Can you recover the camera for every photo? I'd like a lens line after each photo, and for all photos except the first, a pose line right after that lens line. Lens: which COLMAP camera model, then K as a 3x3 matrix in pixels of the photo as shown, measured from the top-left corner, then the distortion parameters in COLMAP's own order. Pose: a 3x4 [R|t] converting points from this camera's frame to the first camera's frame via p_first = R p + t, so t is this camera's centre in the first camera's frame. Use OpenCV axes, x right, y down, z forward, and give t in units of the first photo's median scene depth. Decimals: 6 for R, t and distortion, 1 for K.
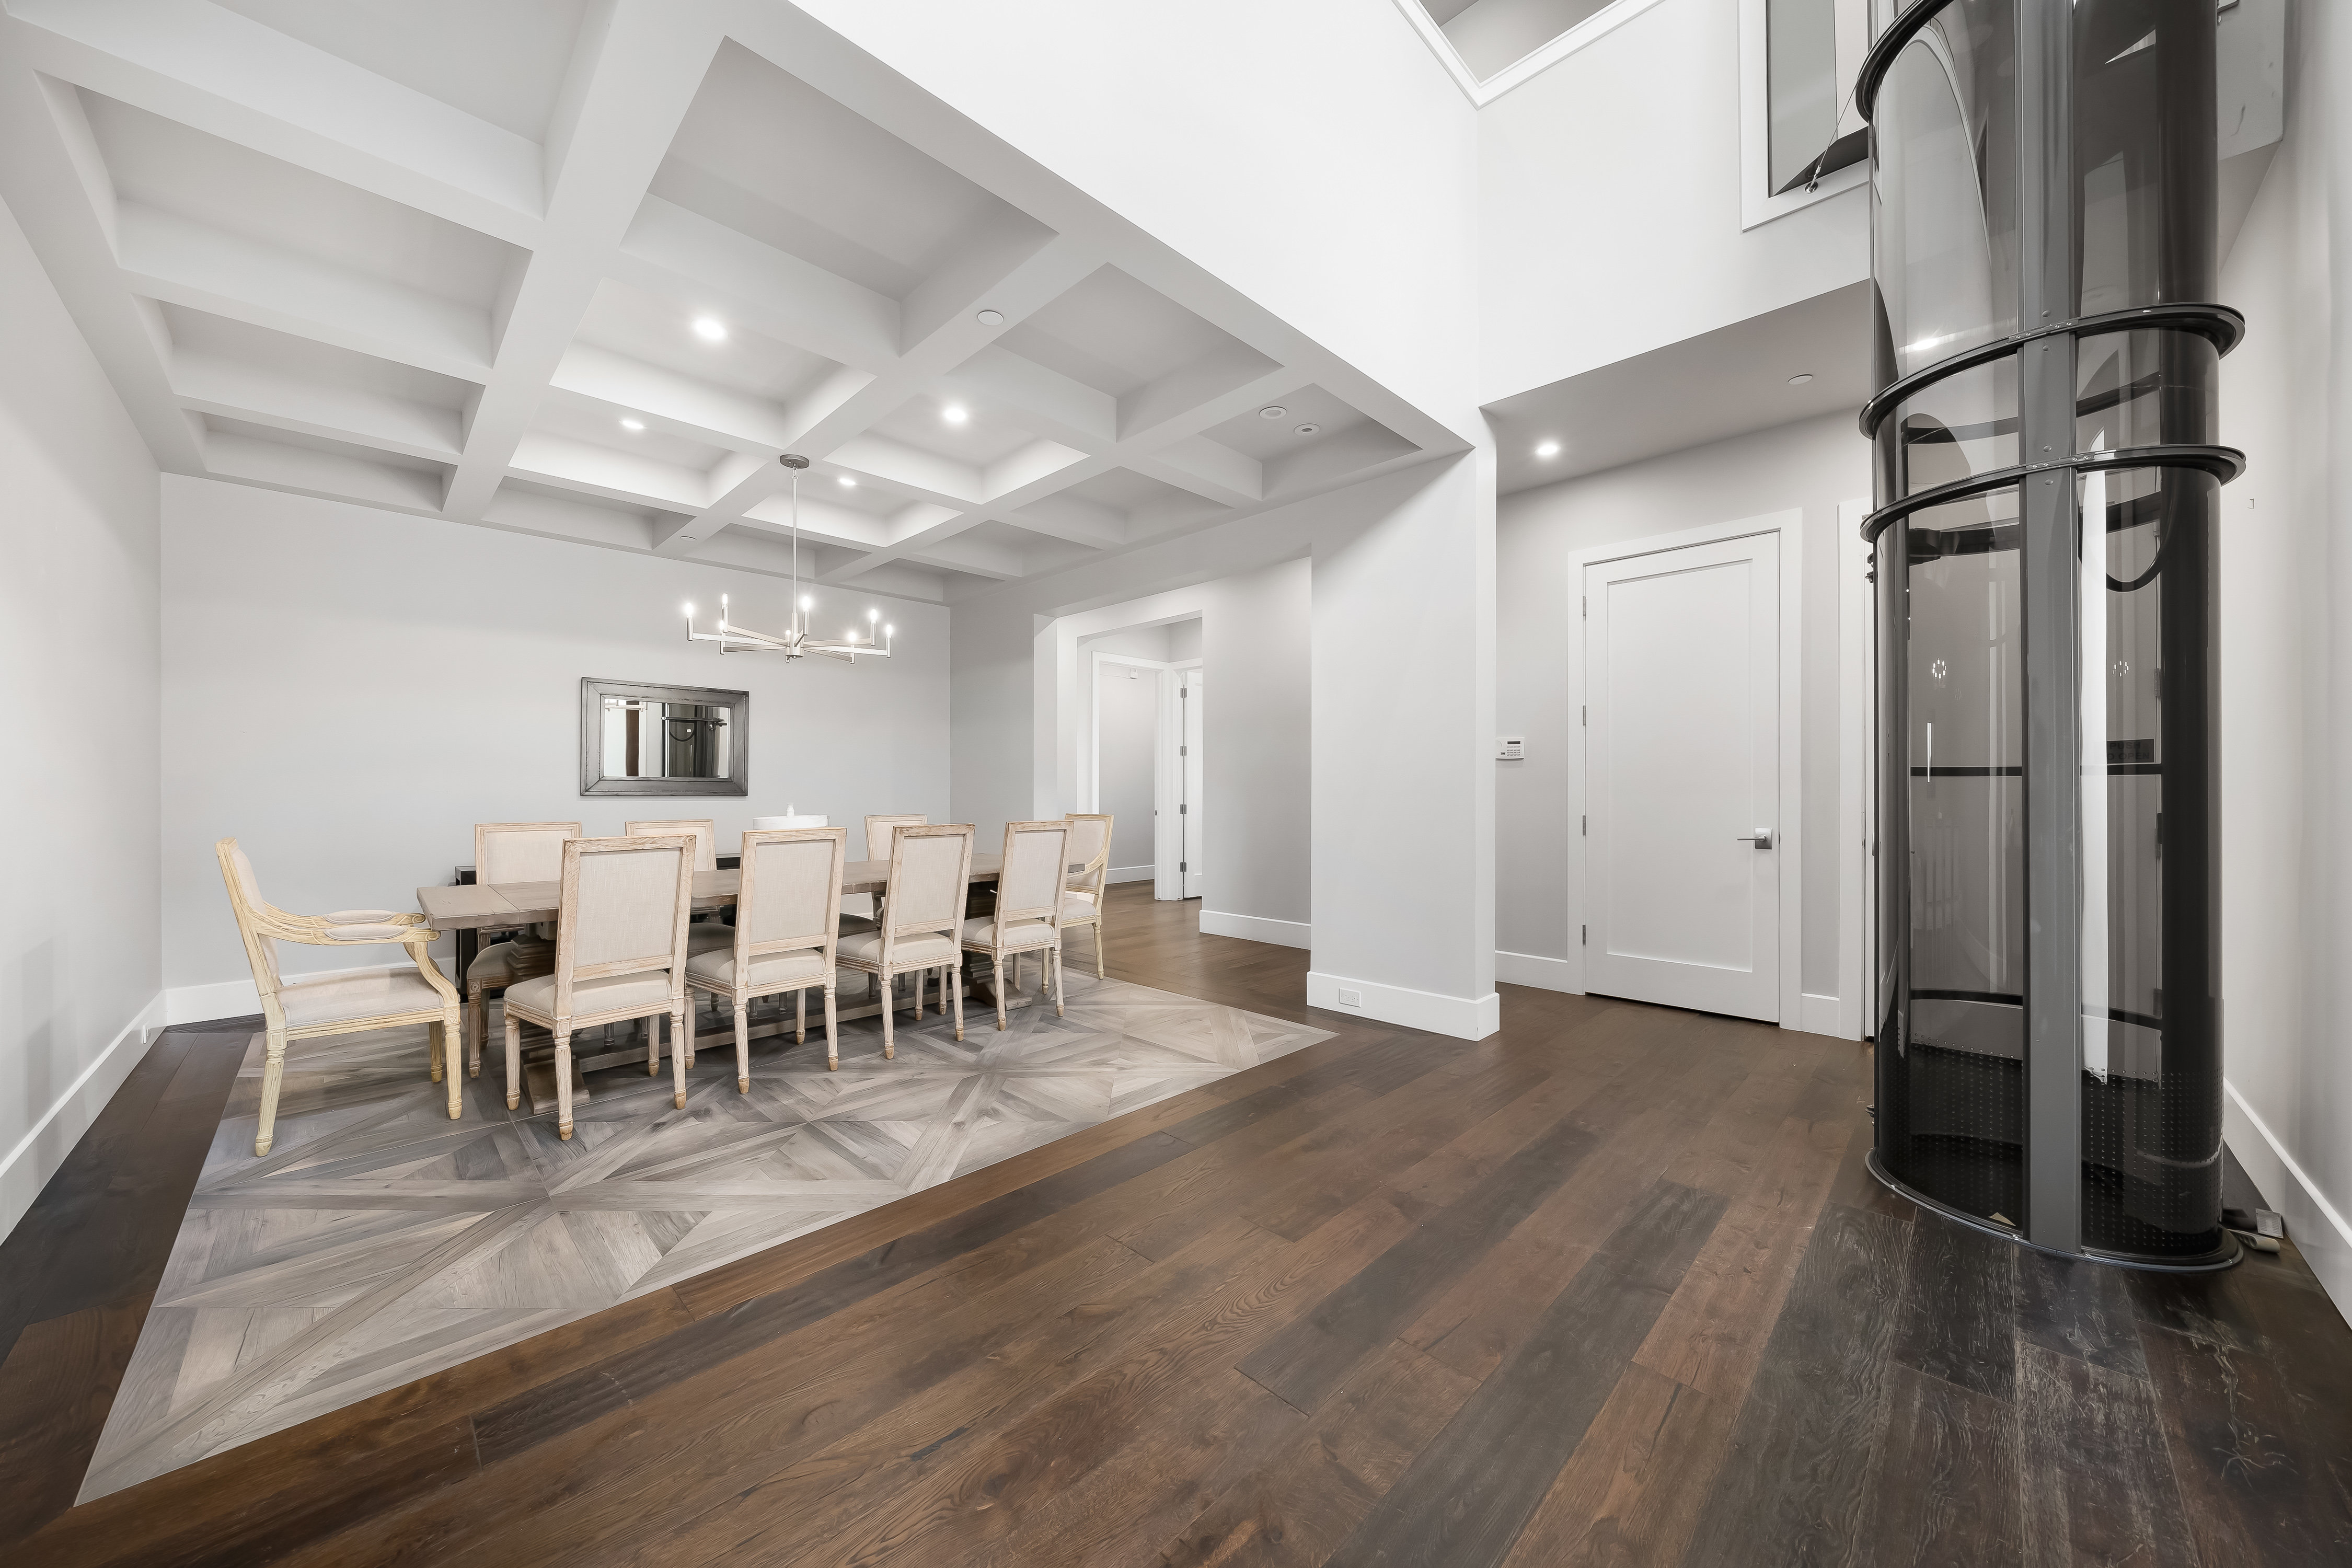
lens RADIAL K [[836.2, 0, 1156.3], [0, 836.2, 793.3], [0, 0, 1]] dist [-0.003748, -0.000441]
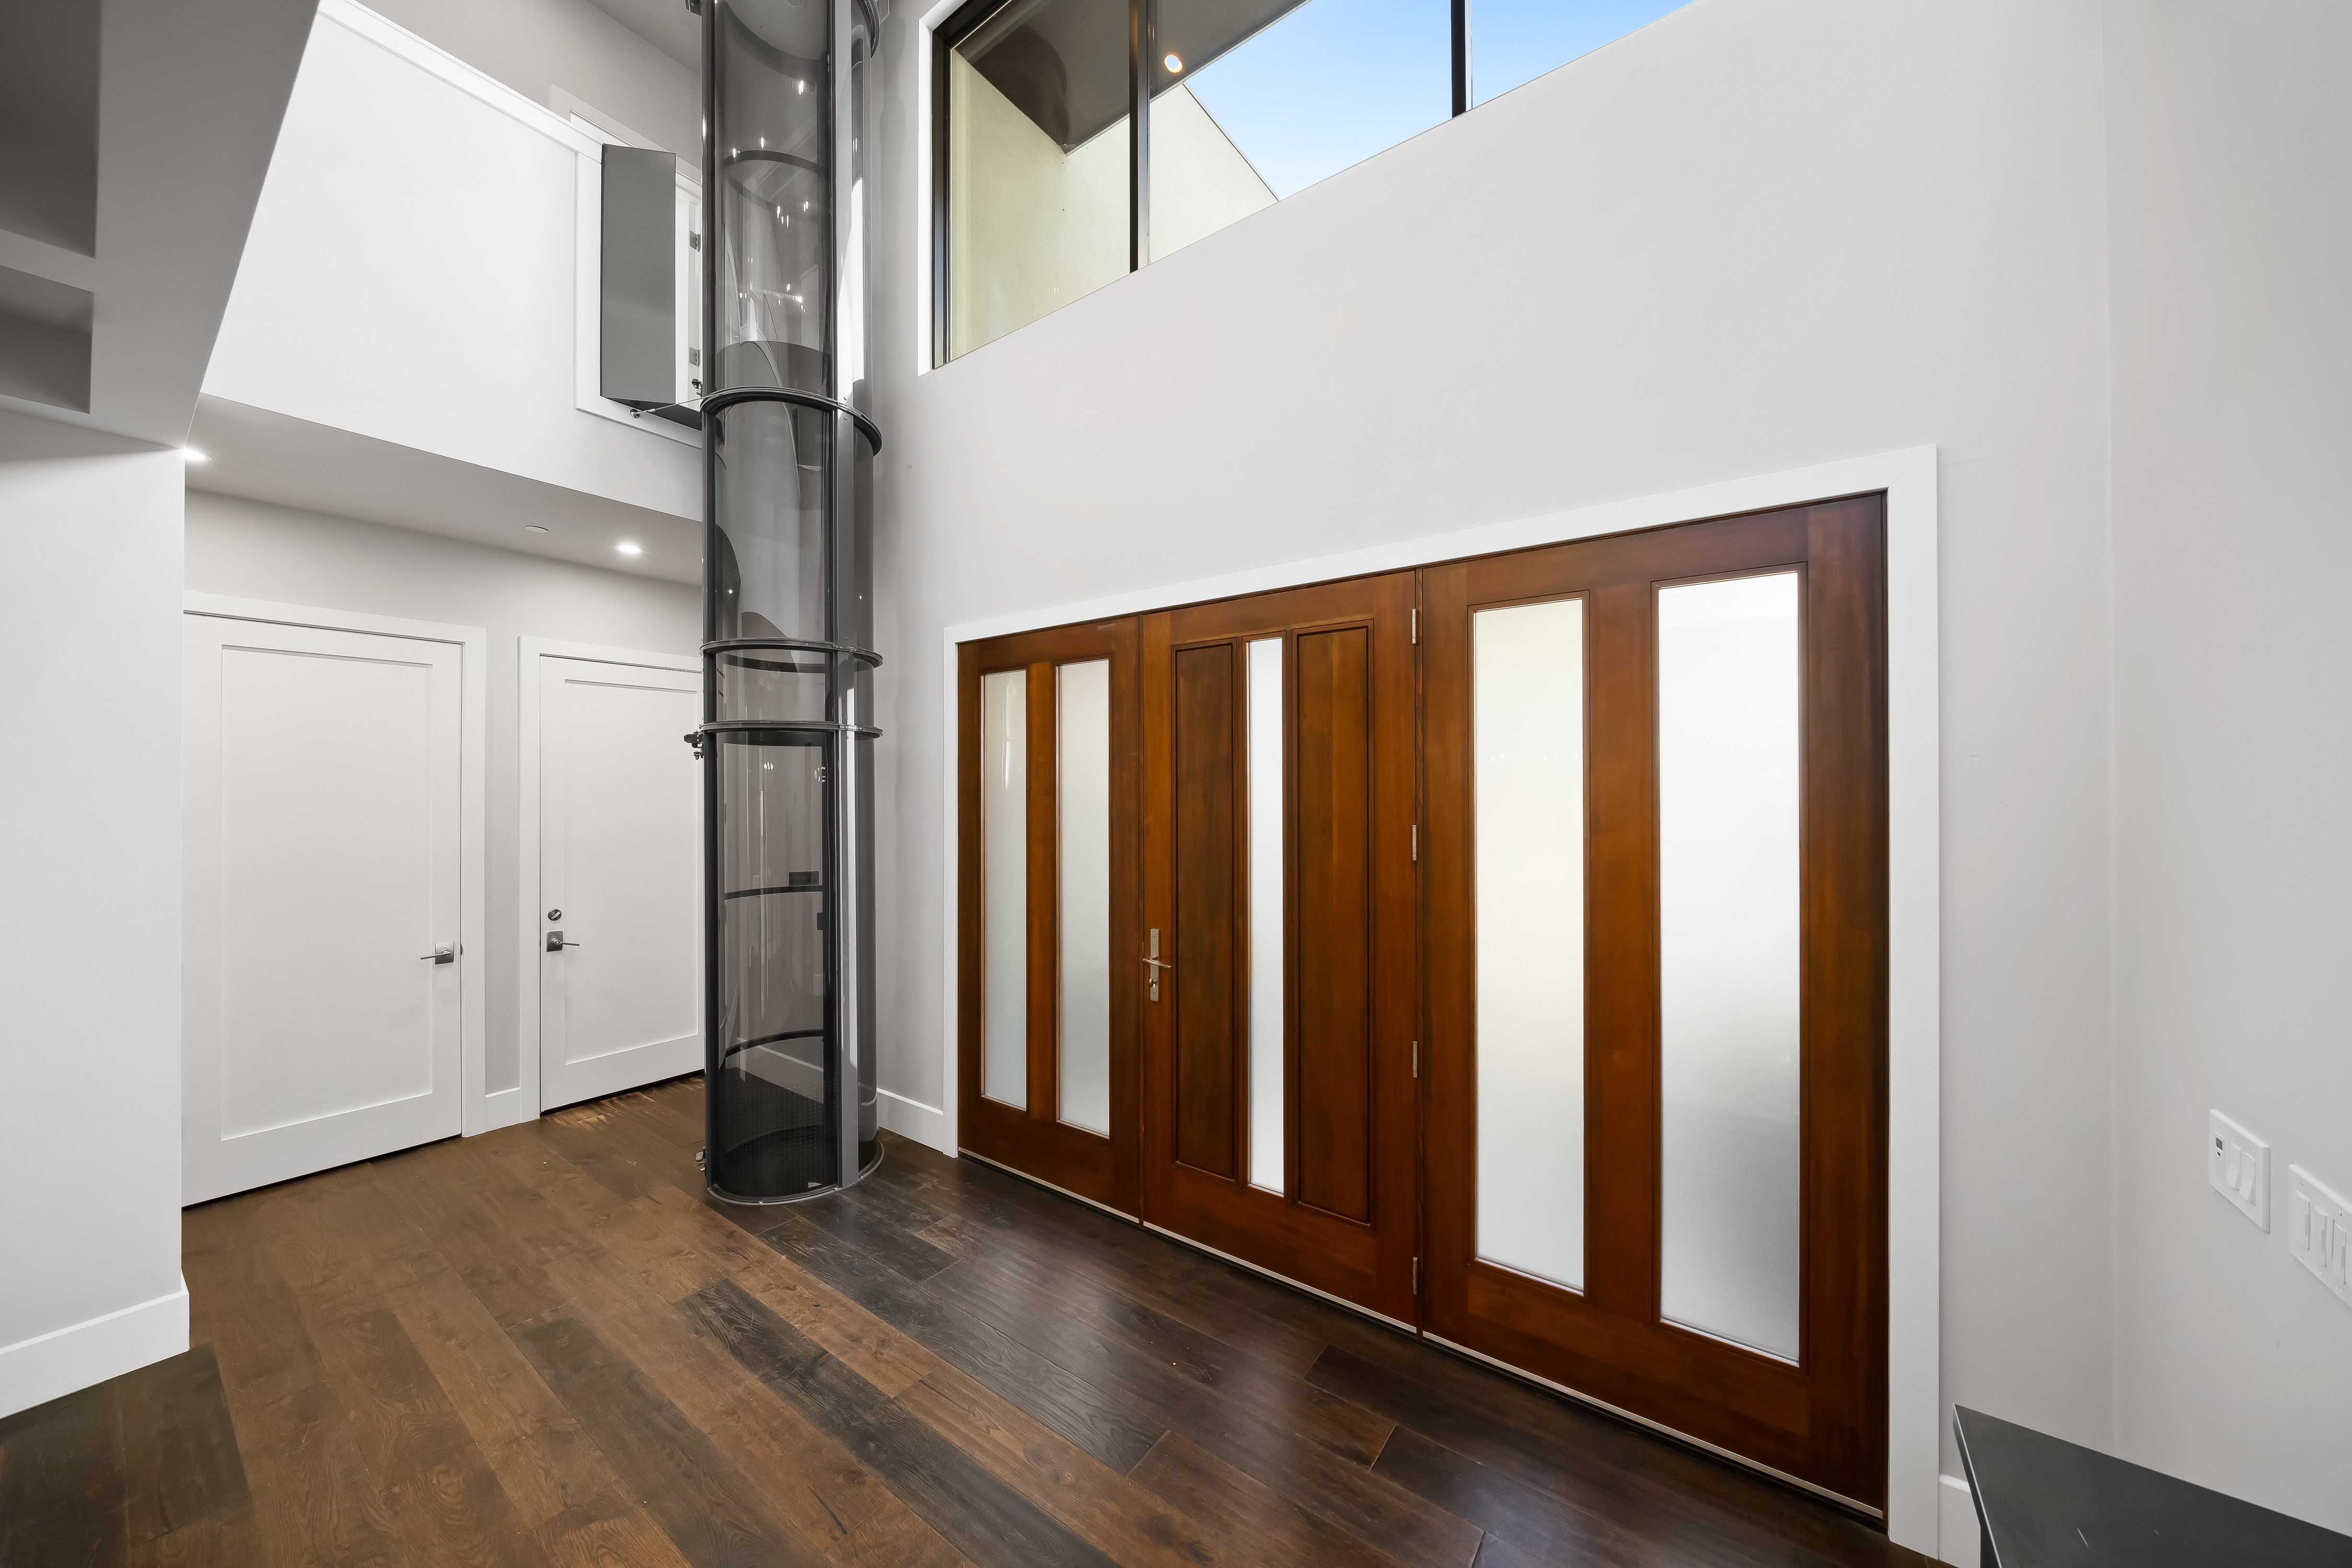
lens RADIAL K [[795.1, 0, 1159.8], [0, 795.1, 791.4], [0, 0, 1]] dist [-0.001929, 0.000022]
pose [[-0.156056, 0.002924, 0.987744, -0.461591], [0.002149, 0.999994, -0.002621, -0.184661], [-0.987746, 0.001713, -0.156061, 0.440520]]
